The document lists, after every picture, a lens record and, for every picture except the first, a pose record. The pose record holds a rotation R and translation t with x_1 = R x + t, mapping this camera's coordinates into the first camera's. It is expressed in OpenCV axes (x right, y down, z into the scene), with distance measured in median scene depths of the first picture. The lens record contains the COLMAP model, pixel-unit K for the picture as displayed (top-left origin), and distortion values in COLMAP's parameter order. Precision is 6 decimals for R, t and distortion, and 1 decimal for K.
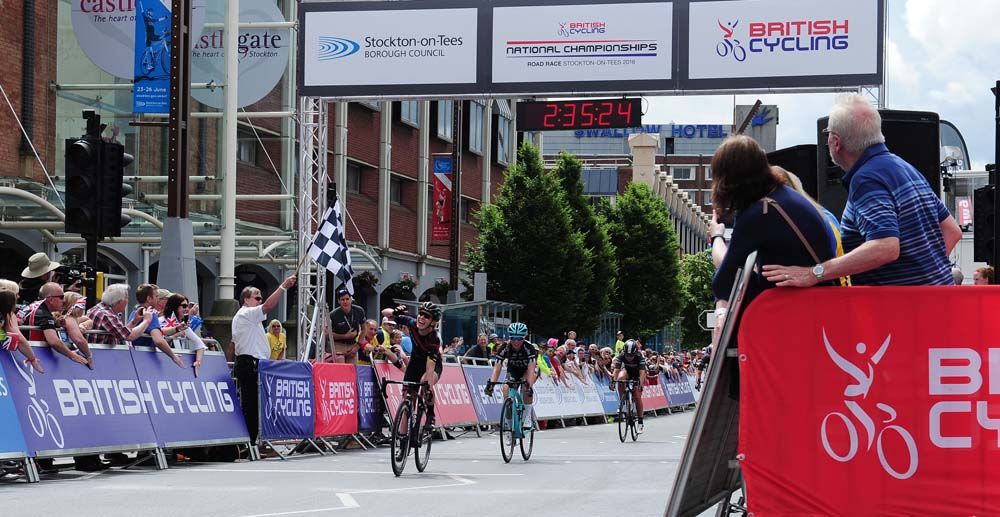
lens RADIAL K [[2150.3, 0, 500.0], [0, 2150.3, 258.5], [0, 0, 1]] dist [0.859093, 0.070989]
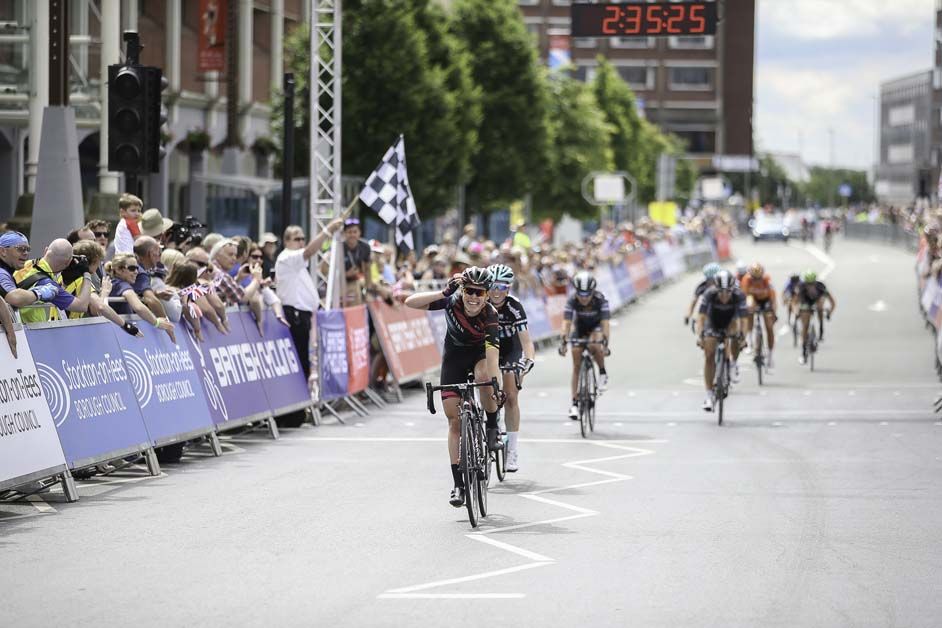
lens RADIAL K [[3508.6, 0, 471.0], [0, 3508.6, 314.0], [0, 0, 1]] dist [0.053704, 0.949377]
pose [[0.996651, -0.001047, 0.081771, -0.137749], [-0.004880, 0.997375, 0.072245, -0.047816], [-0.081632, -0.072402, 0.994029, -0.360913]]
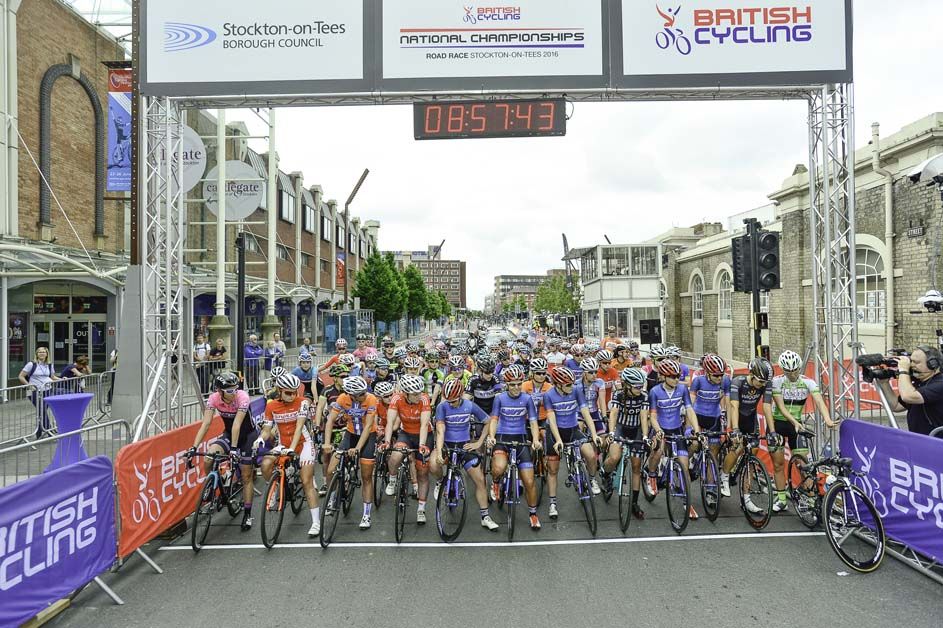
lens RADIAL K [[636.5, 0, 471.5], [0, 636.5, 314.0], [0, 0, 1]] dist [-0.012813, -0.001034]
pose [[0.985046, -0.018956, 0.171243, -0.013476], [0.012494, 0.999171, 0.038736, -0.001447], [-0.171836, -0.036017, 0.984467, 0.759519]]
